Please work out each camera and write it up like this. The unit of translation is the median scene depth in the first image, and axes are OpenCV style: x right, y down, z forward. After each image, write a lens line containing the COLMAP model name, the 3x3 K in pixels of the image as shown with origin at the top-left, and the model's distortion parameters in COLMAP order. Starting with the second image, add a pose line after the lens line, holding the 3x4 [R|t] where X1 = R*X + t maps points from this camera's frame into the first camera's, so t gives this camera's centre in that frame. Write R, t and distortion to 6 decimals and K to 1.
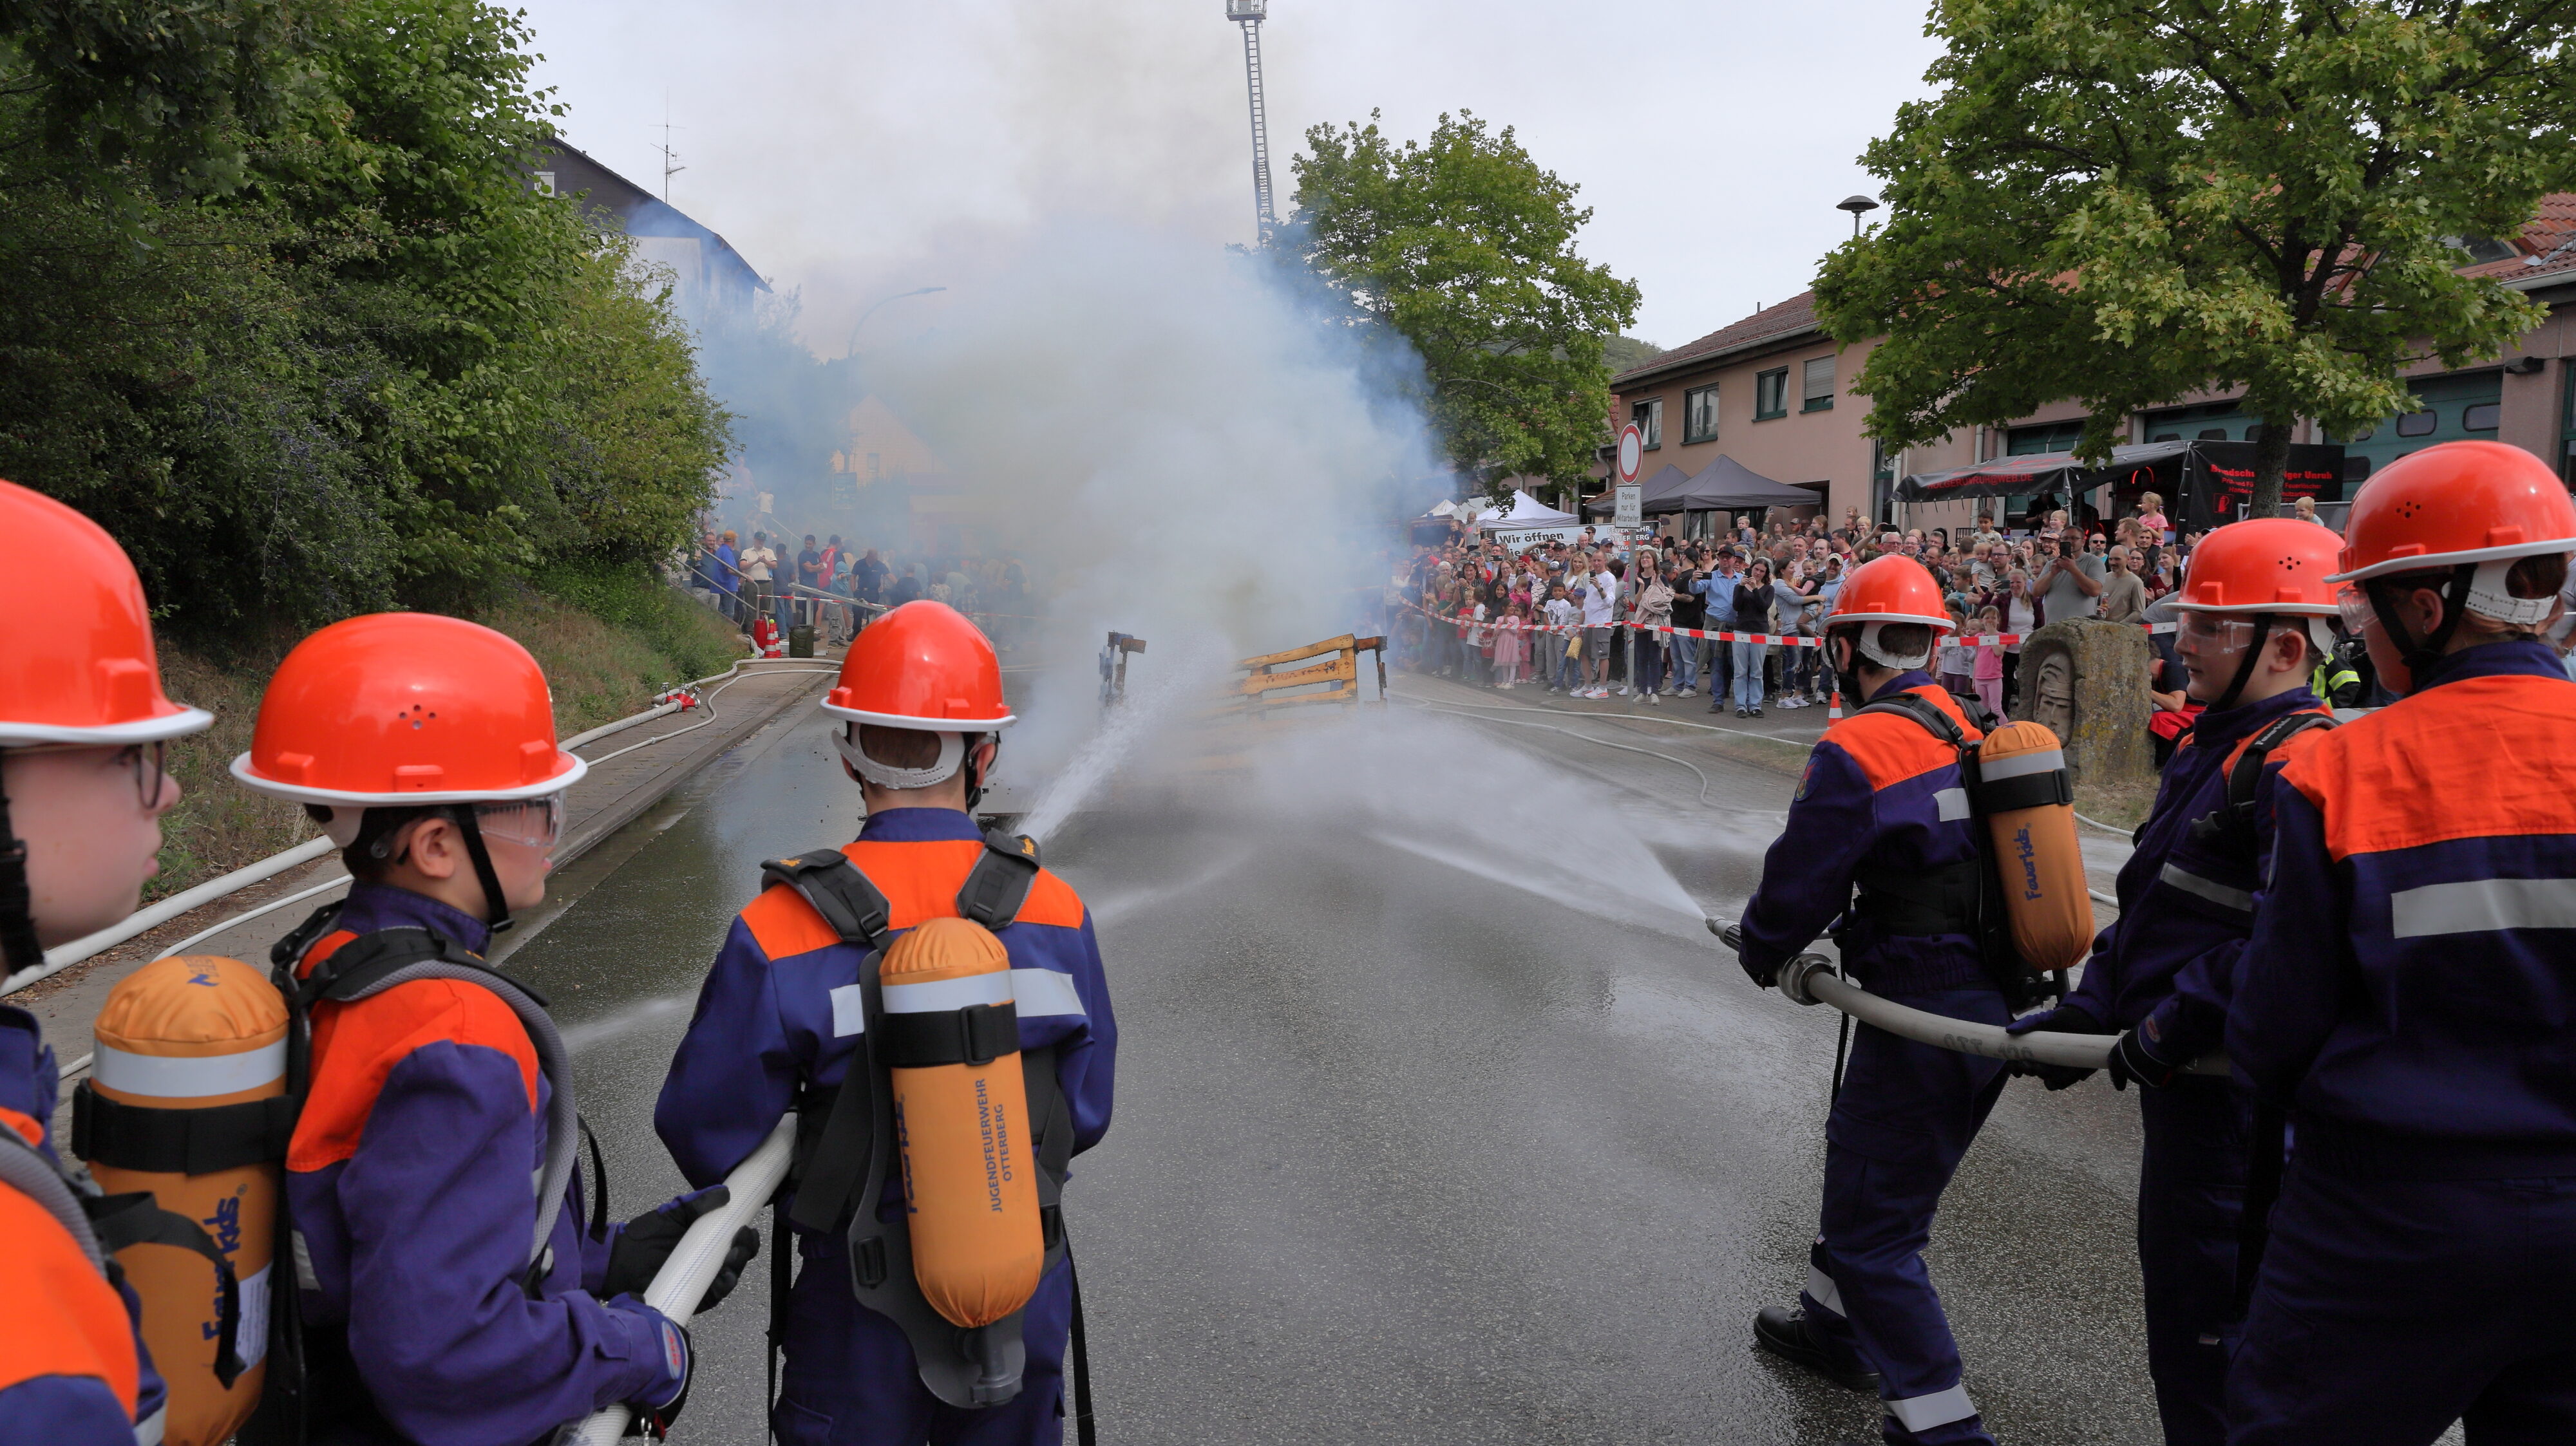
lens RADIAL K [[1774.7, 0, 1293.4], [0, 1774.7, 723.3], [0, 0, 1]] dist [-0.106701, 0.095129]
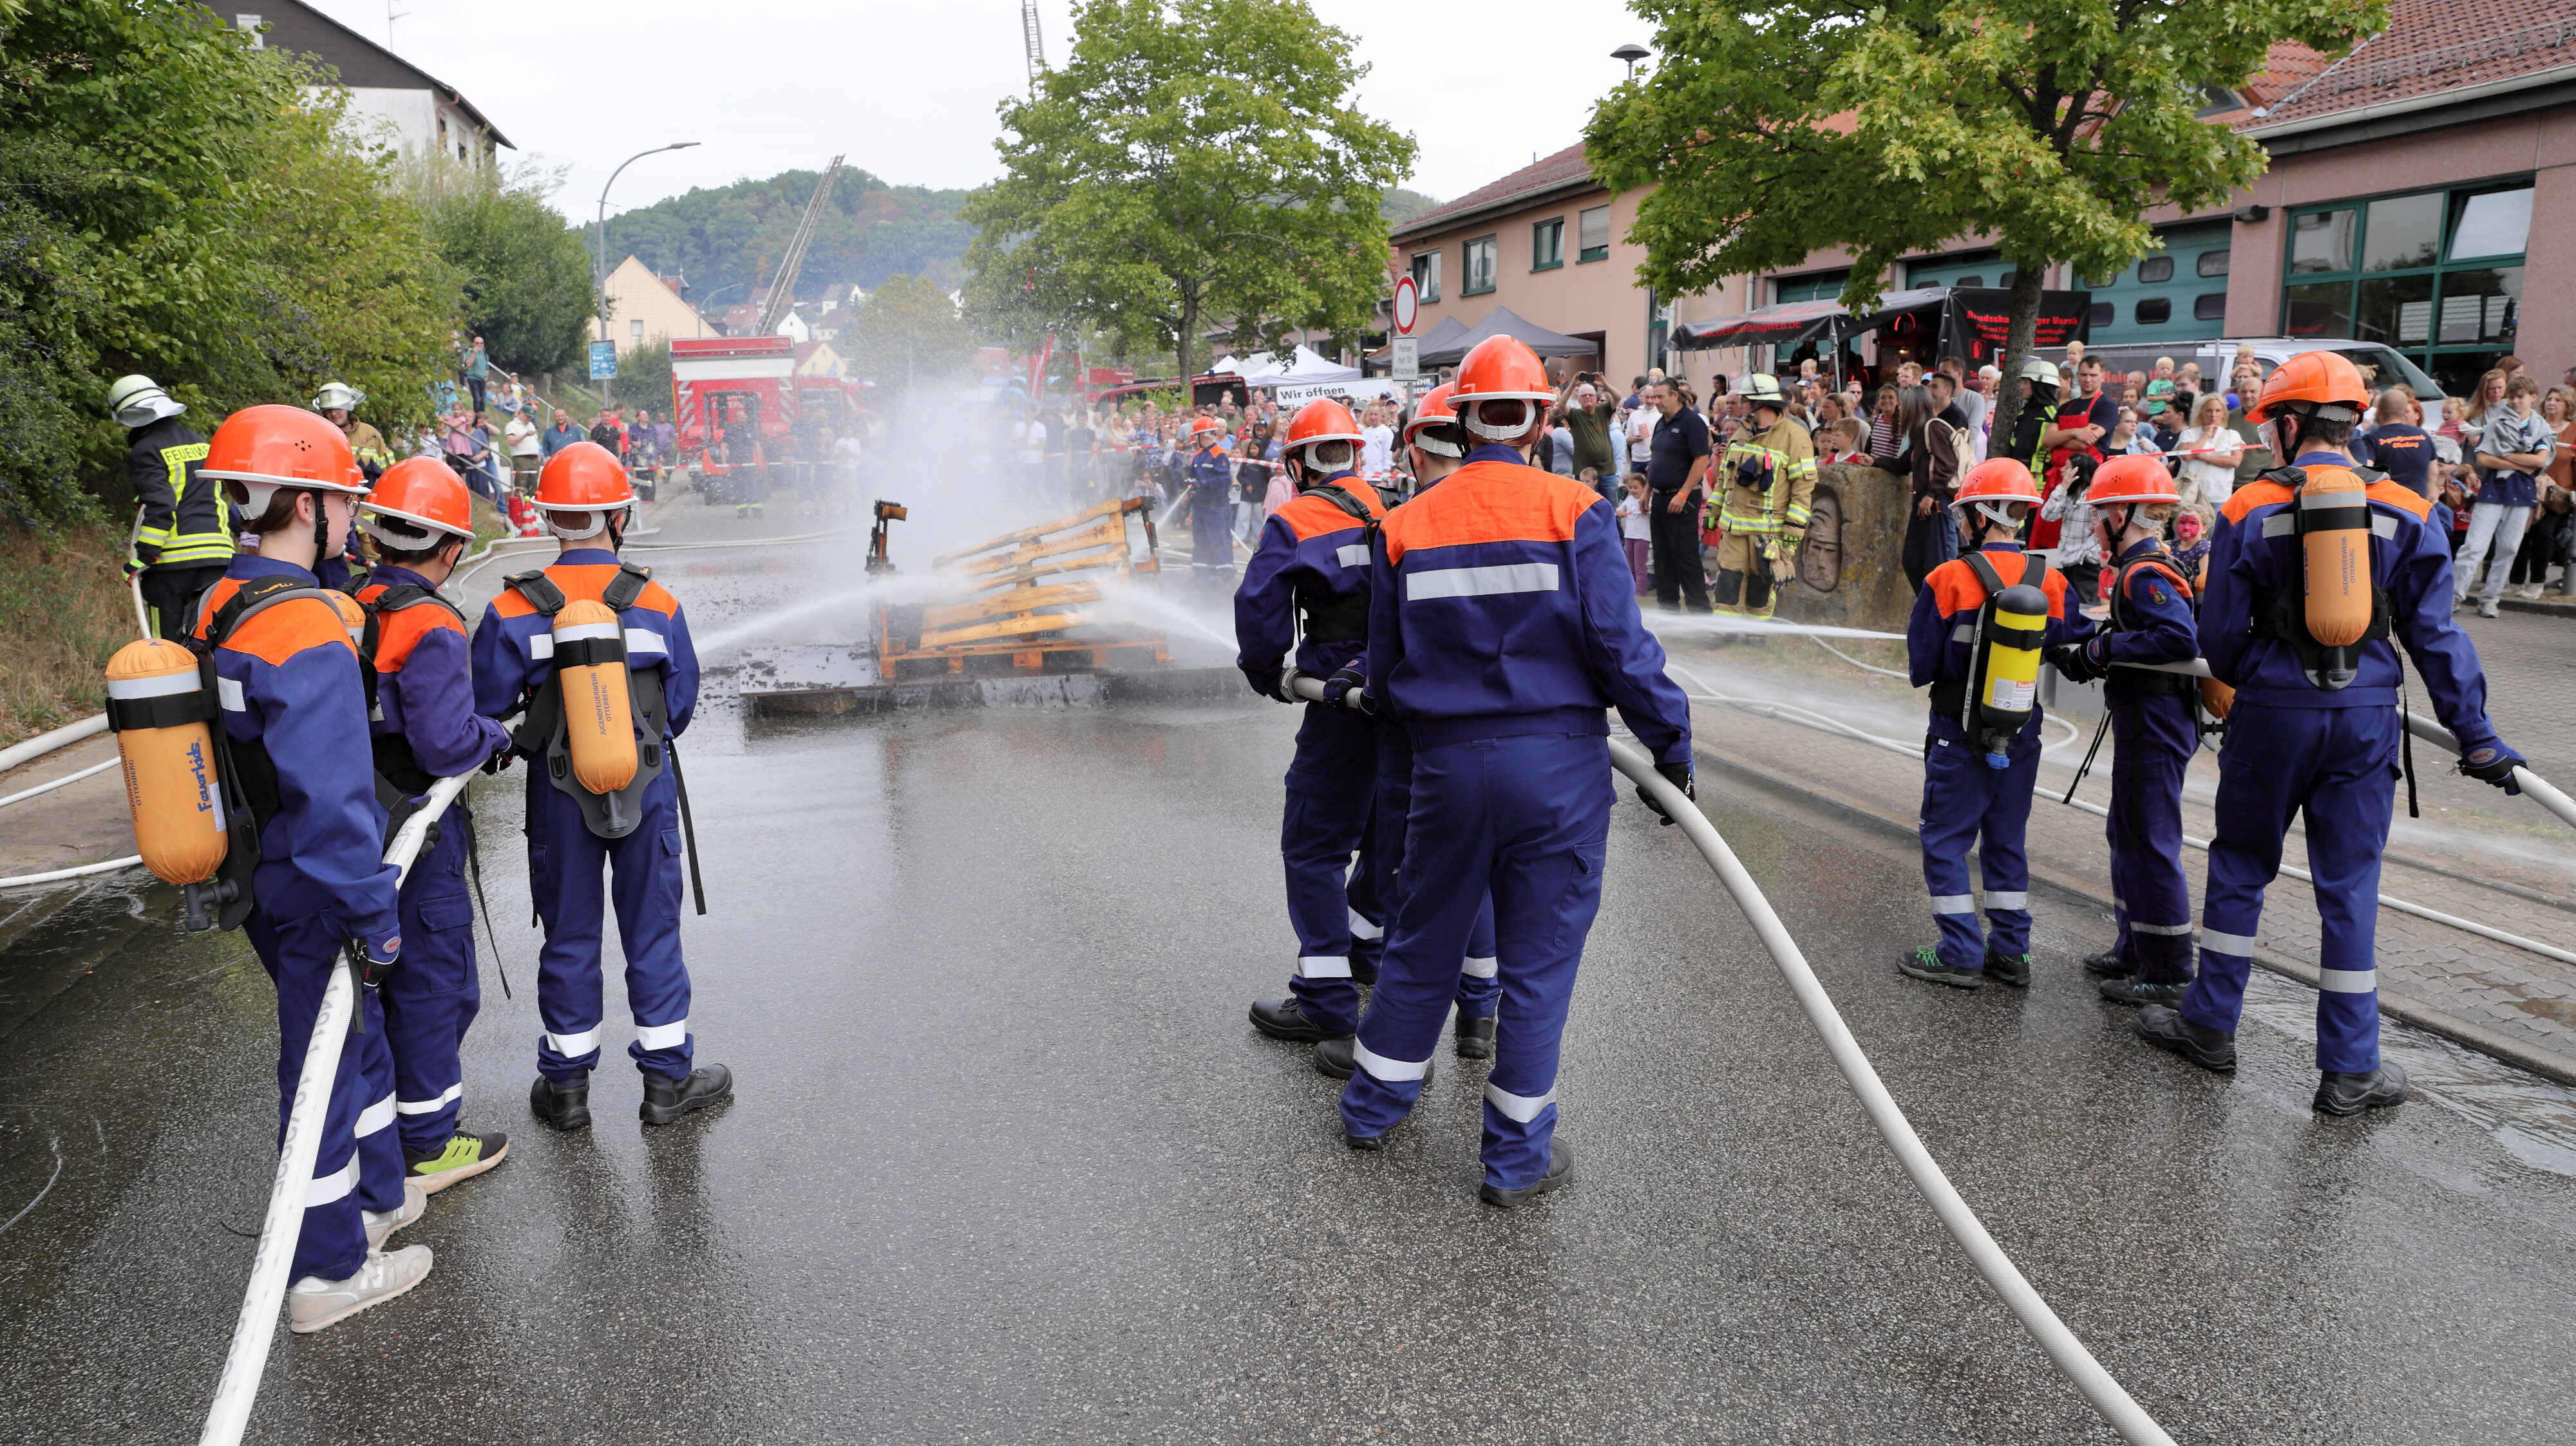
lens RADIAL K [[1761.8, 0, 1284.5], [0, 1761.8, 734.7], [0, 0, 1]] dist [-0.109211, 0.088744]
pose [[0.993269, -0.038244, 0.109336, 0.004927], [0.028648, 0.995706, 0.088030, -0.000714], [-0.112233, -0.084305, 0.990099, 0.010185]]
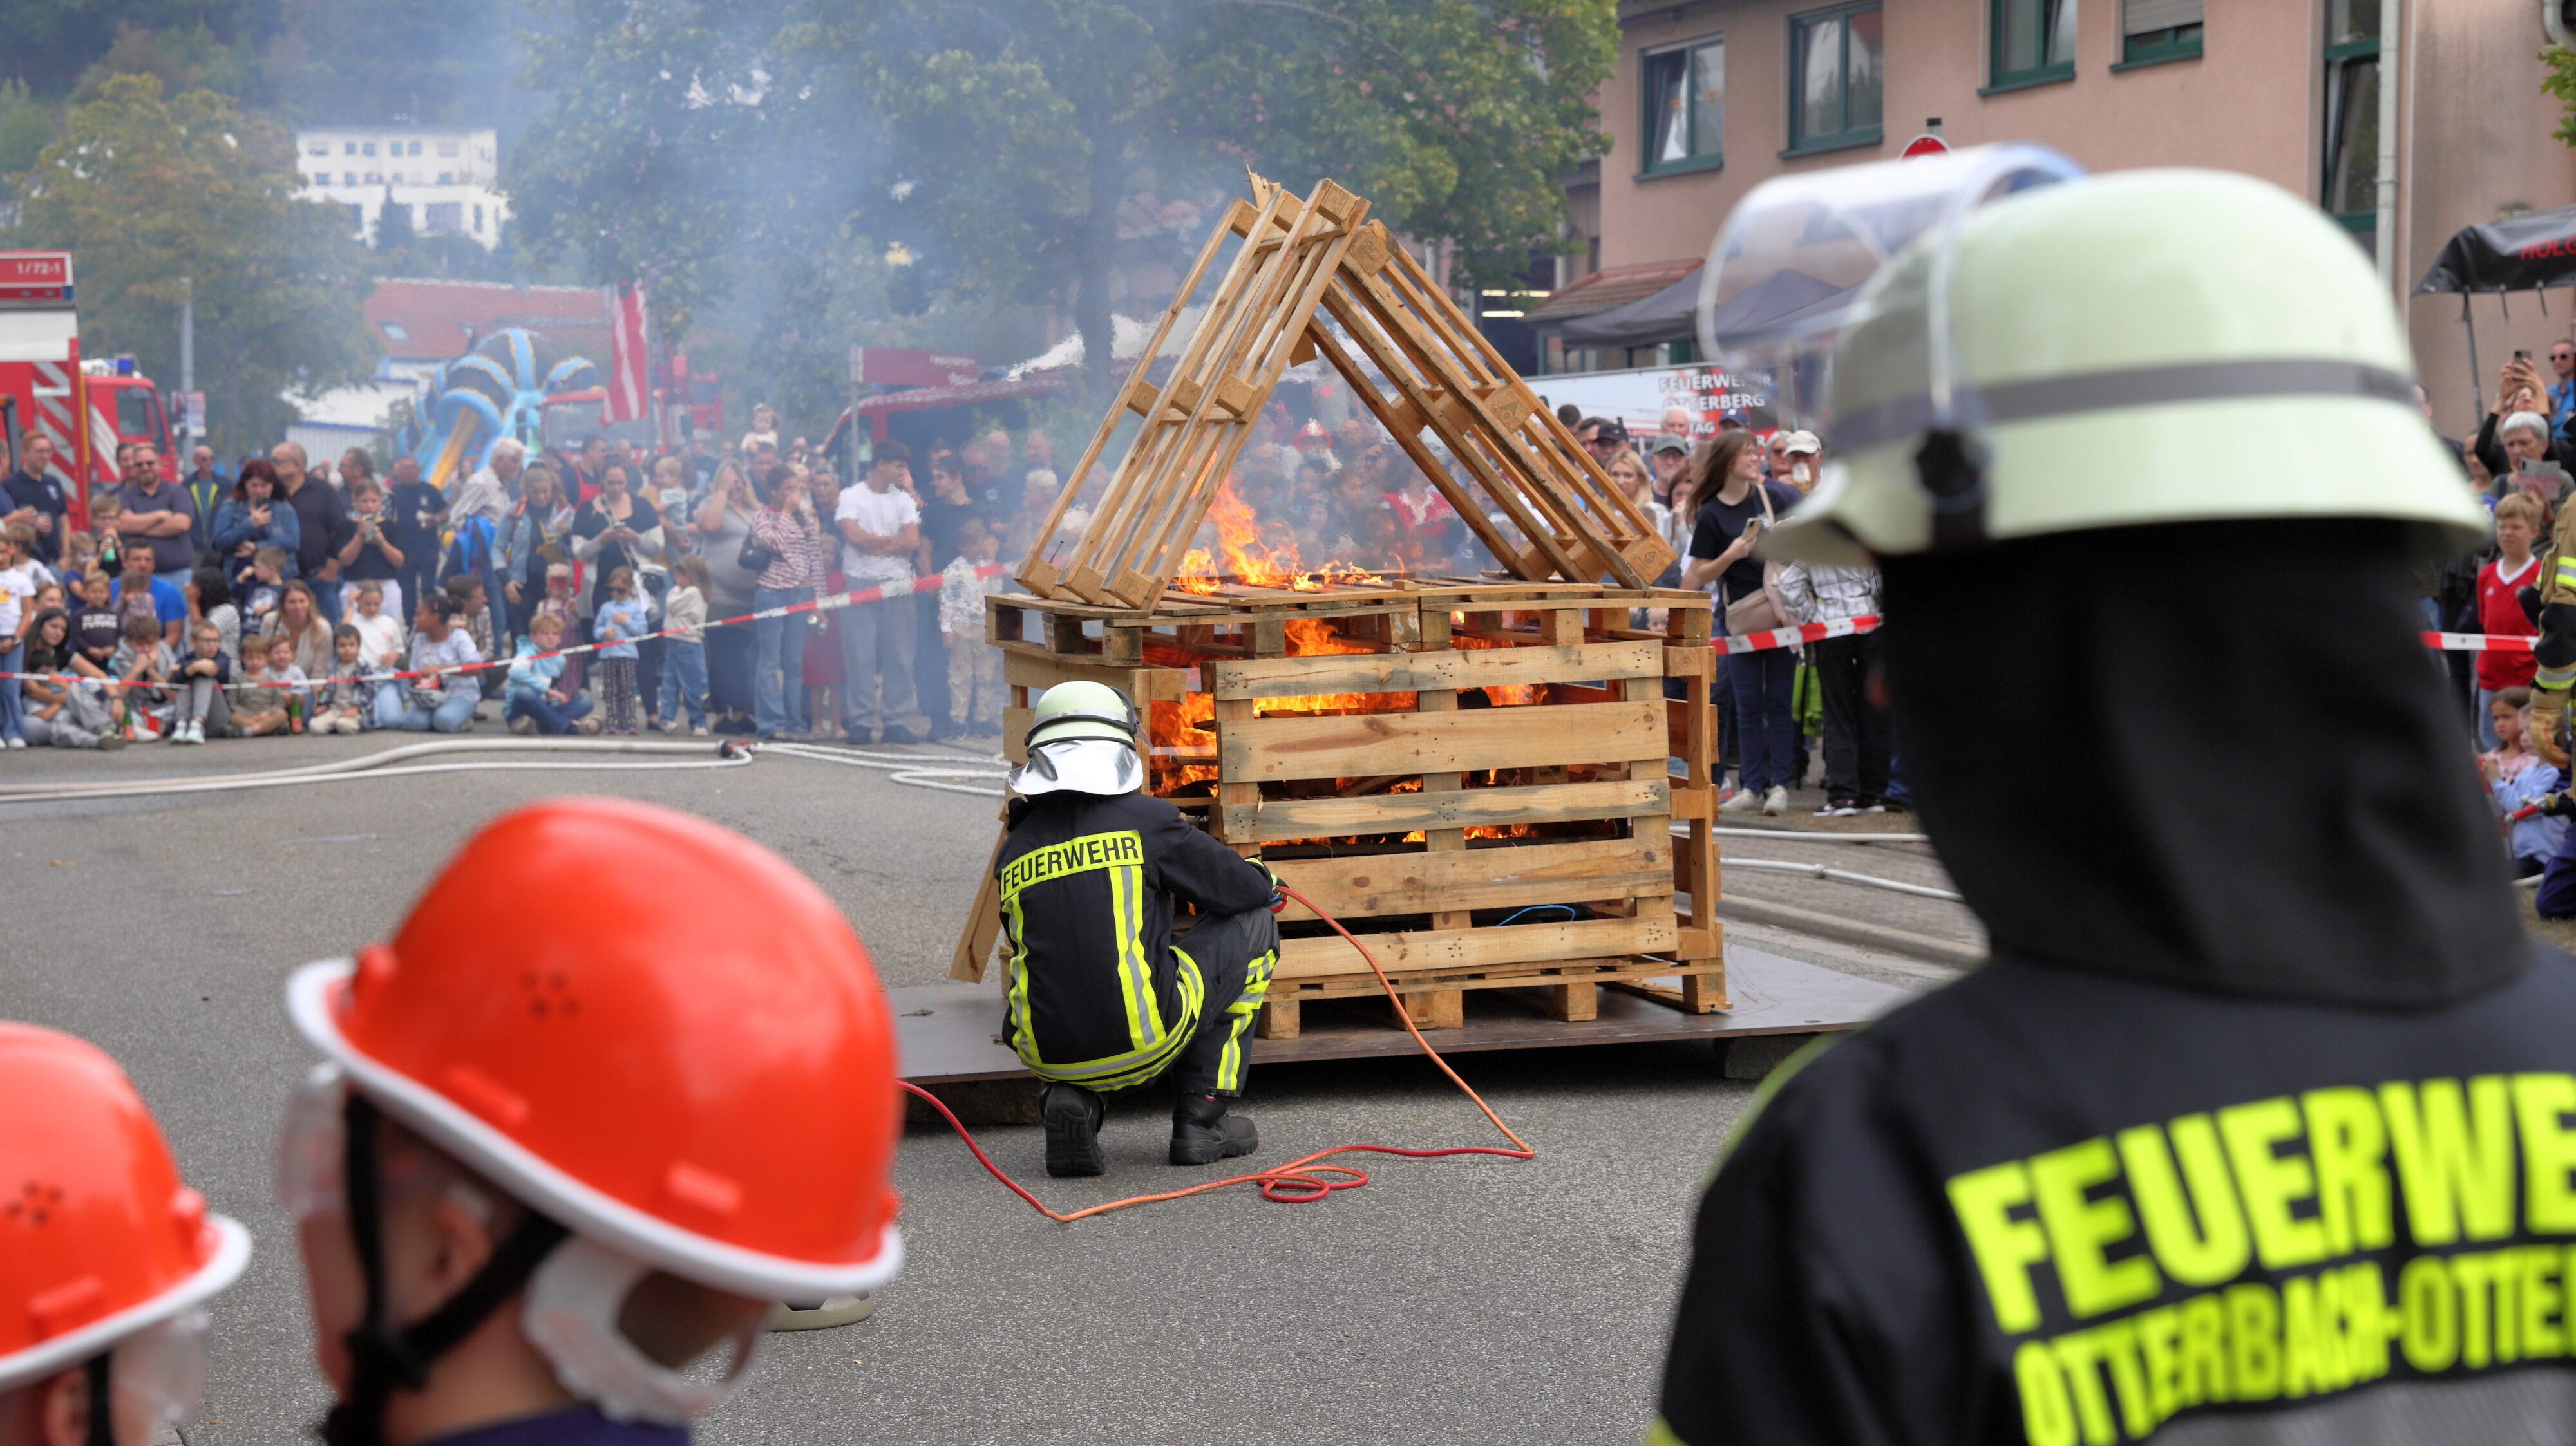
lens RADIAL K [[4848.8, 0, 1287.2], [0, 4848.8, 728.6], [0, 0, 1]] dist [0.239137, 0.007601]
pose [[0.988334, -0.031677, 0.148970, -0.119014], [0.037329, 0.998679, -0.035298, 0.005381], [-0.147655, 0.040447, 0.988212, -0.102776]]
